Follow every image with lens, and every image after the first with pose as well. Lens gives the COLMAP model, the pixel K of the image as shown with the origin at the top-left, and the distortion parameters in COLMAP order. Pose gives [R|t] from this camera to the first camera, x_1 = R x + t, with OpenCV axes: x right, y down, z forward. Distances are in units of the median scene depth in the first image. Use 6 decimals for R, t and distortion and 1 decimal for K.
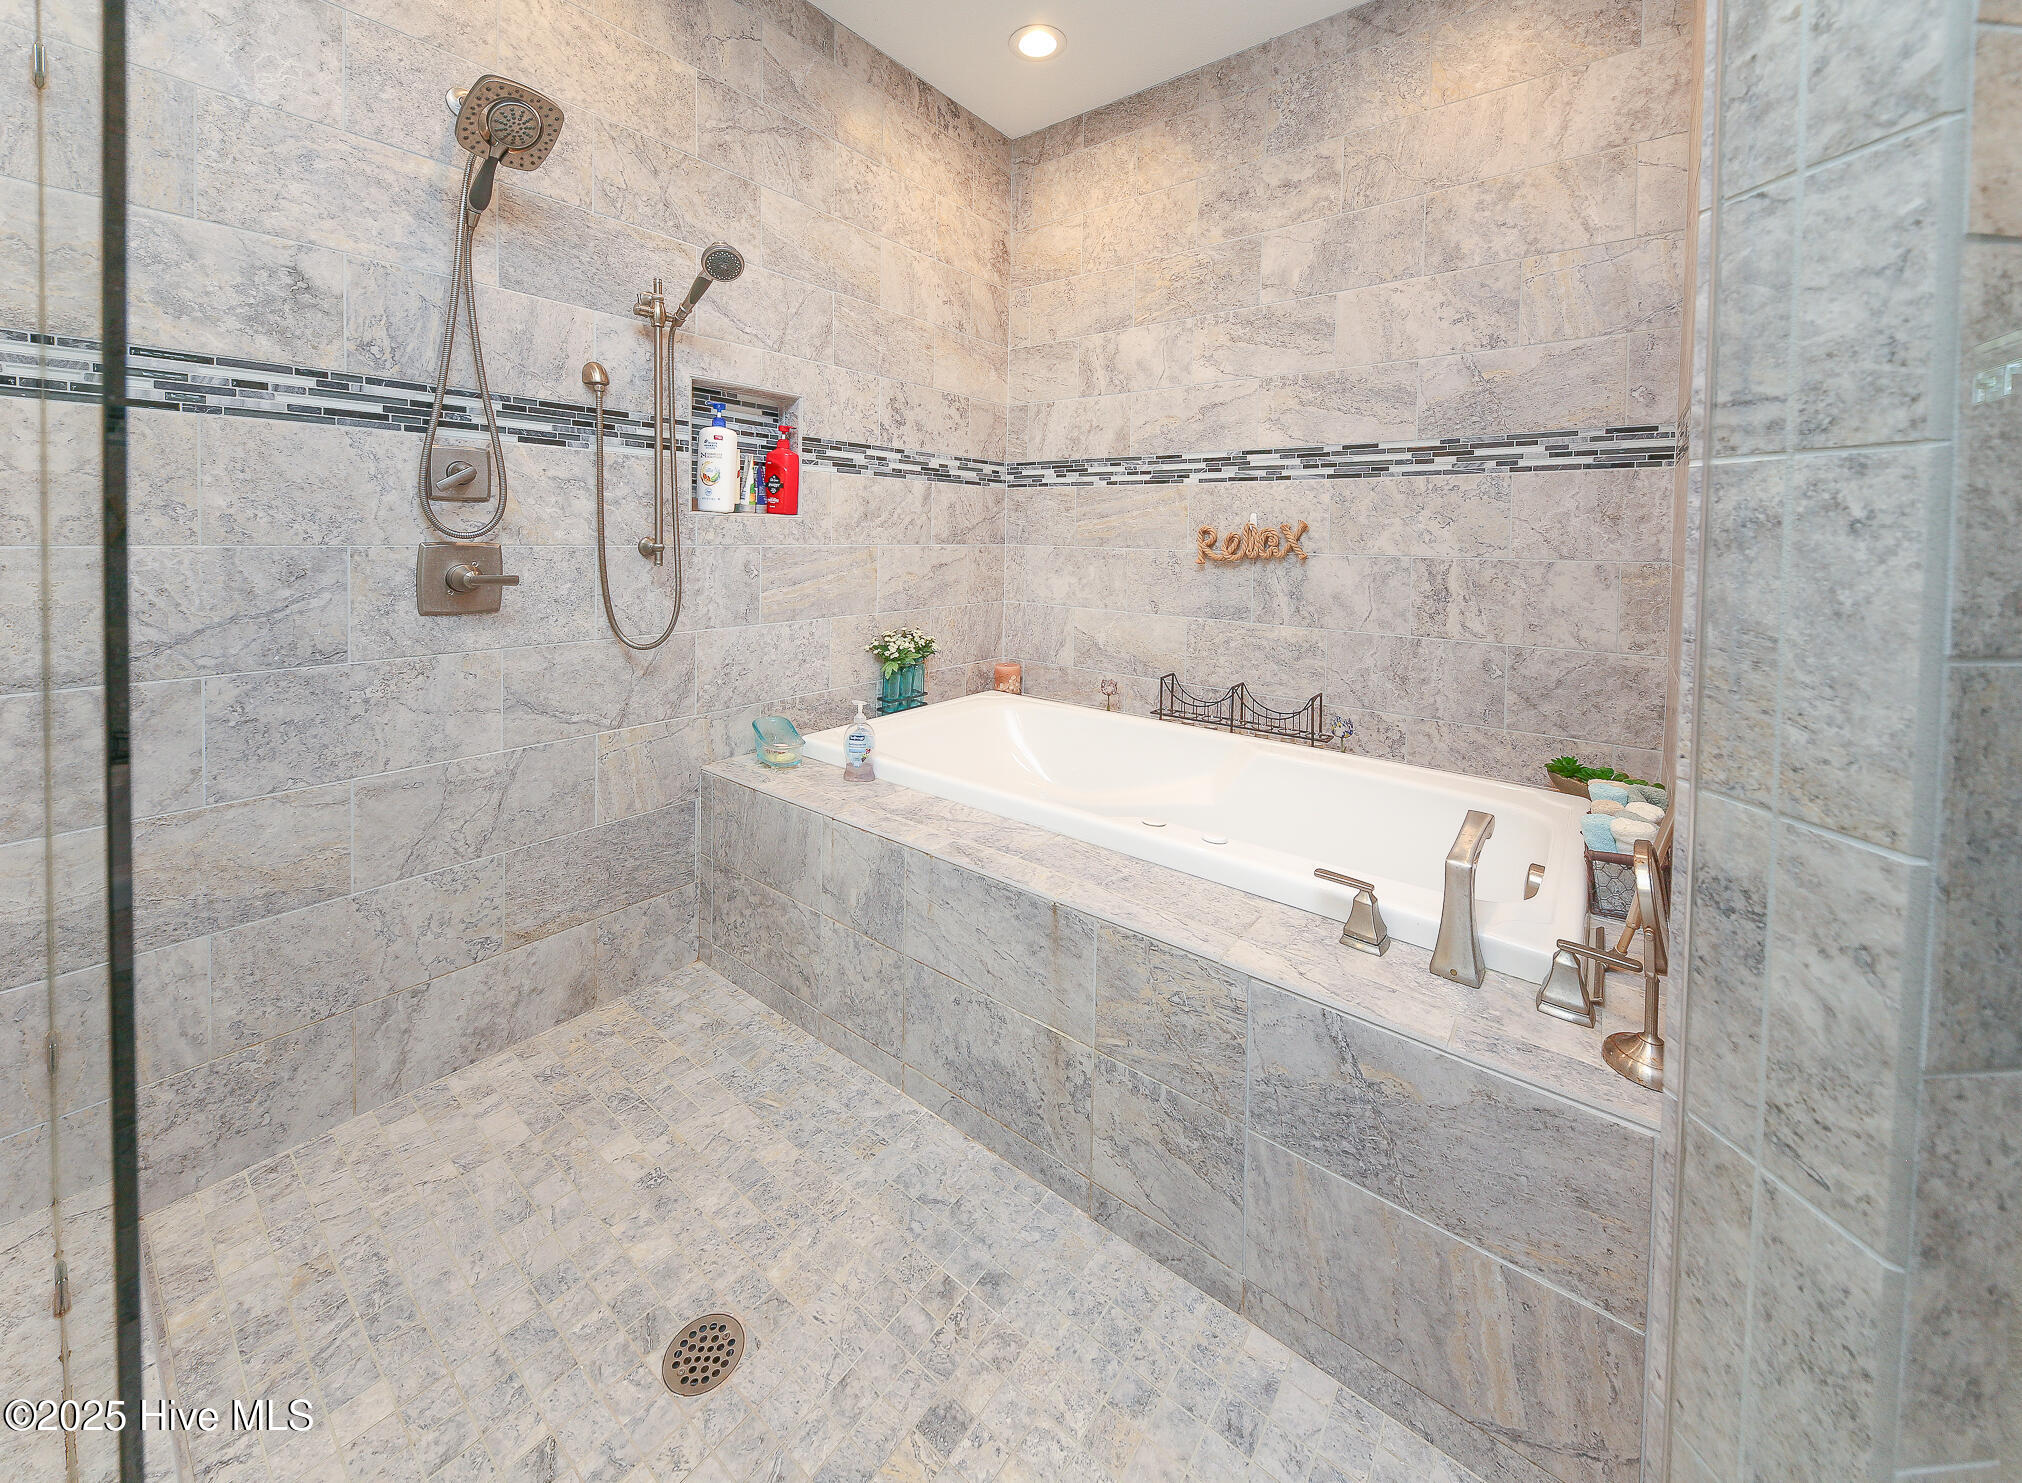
lens RADIAL K [[756.6, 0, 995.2], [0, 756.6, 558.9], [0, 0, 1]] dist [0.008580, -0.002754]
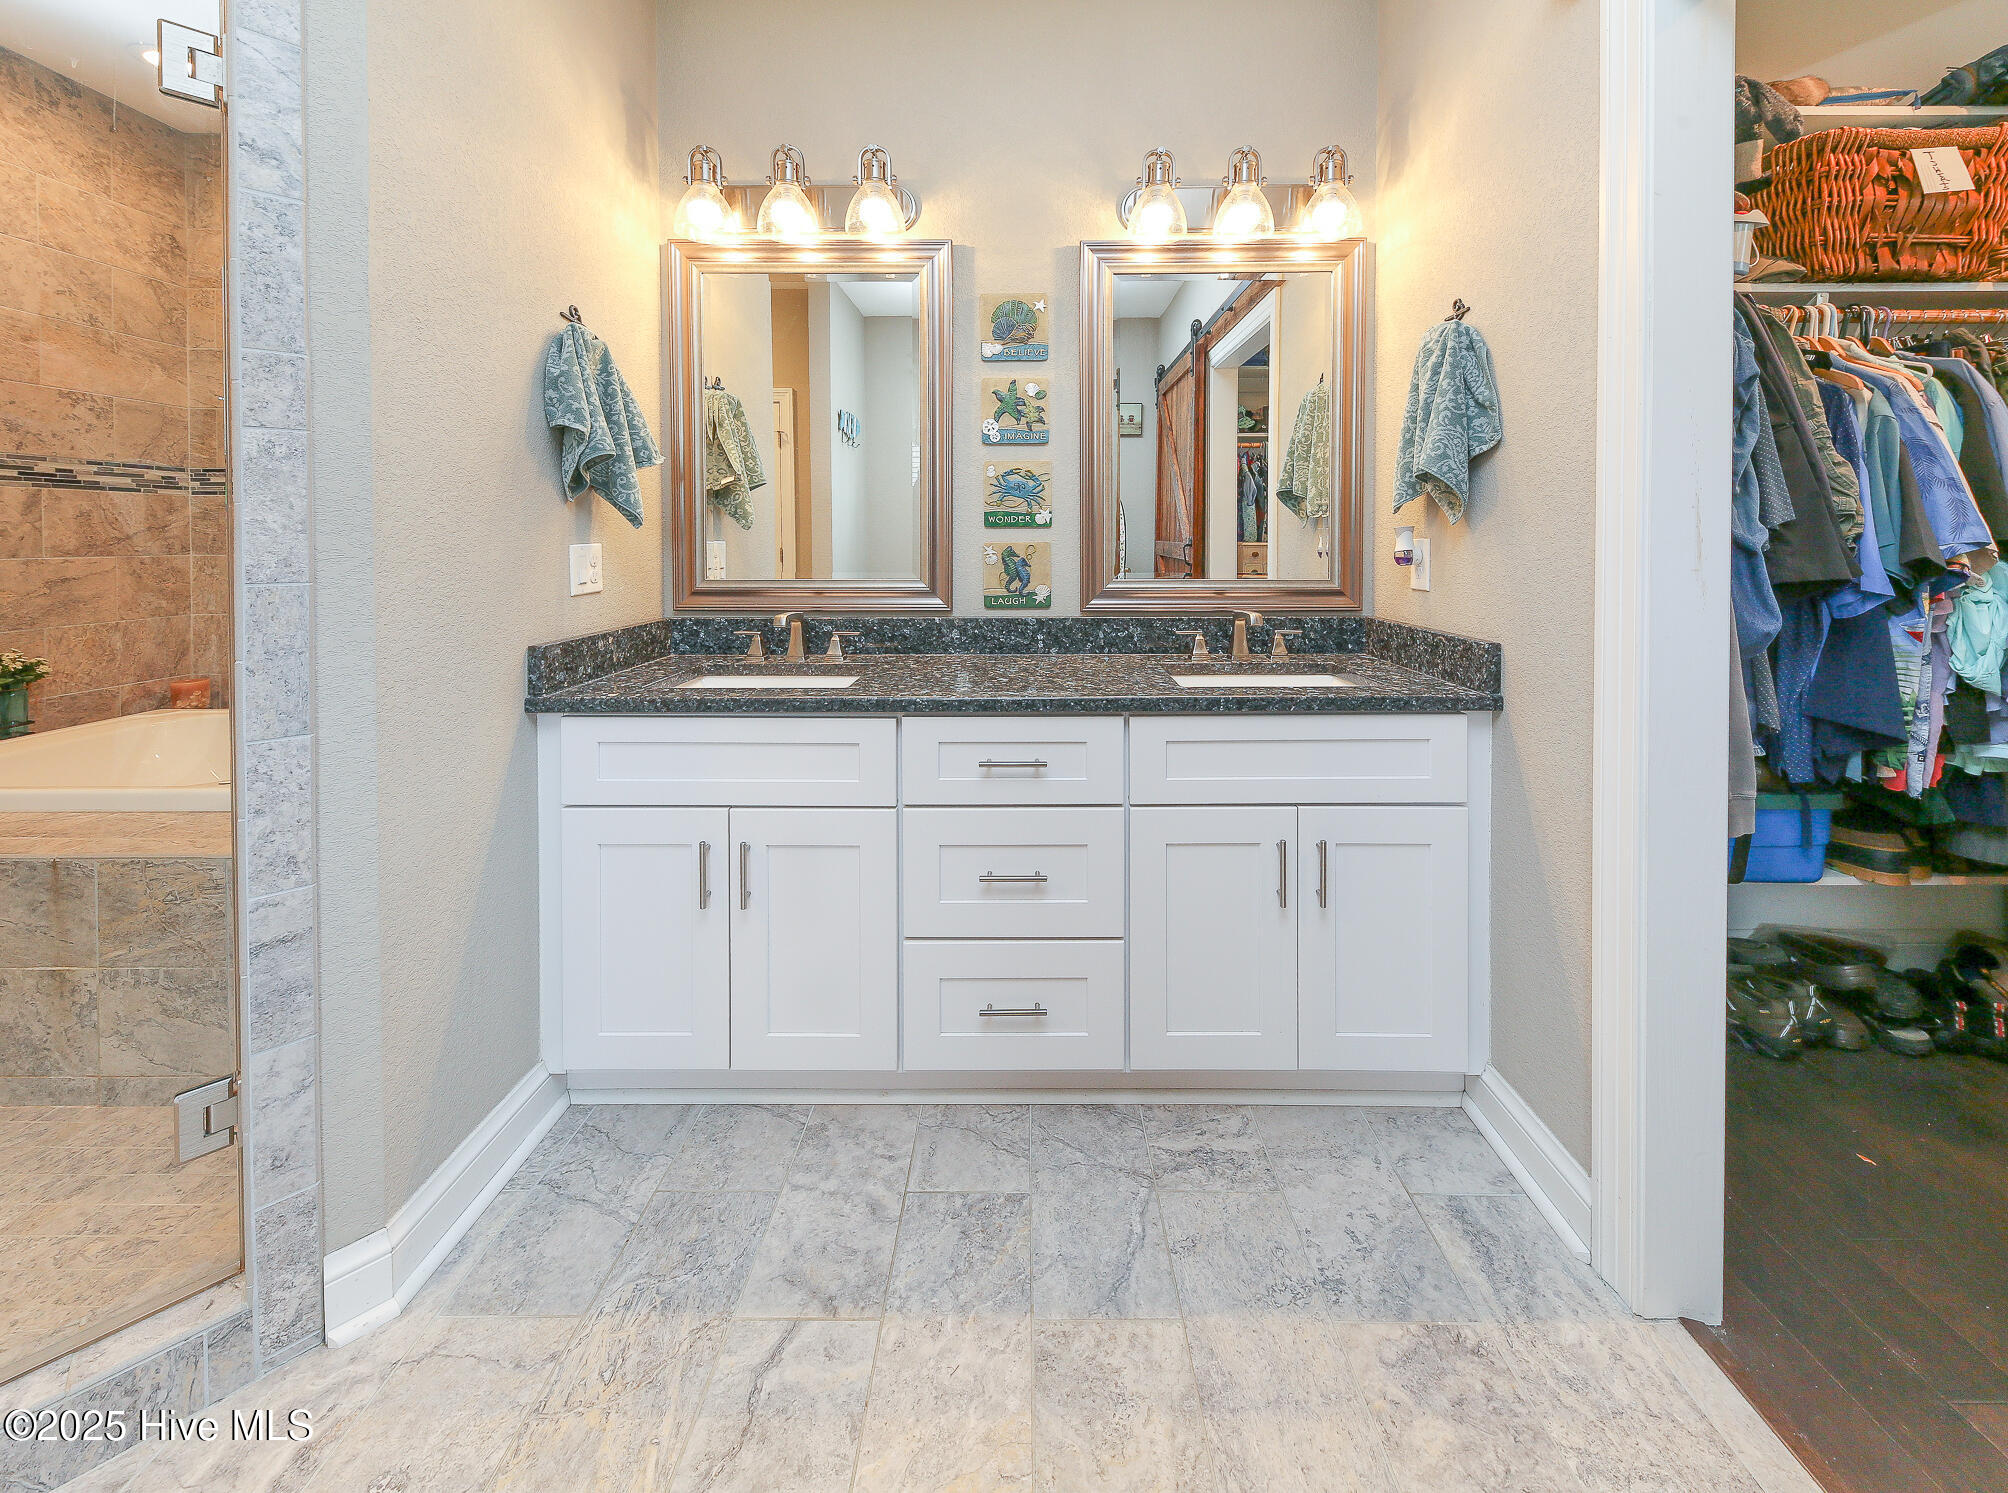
lens RADIAL K [[751.4, 0, 1043.7], [0, 751.4, 550.6], [0, 0, 1]] dist [0.008580, -0.002754]
pose [[0.780682, -0.026905, 0.624349, 0.420325], [0.035143, 0.999382, -0.000876, 0.022973], [-0.623940, 0.022626, 0.781145, -0.665426]]
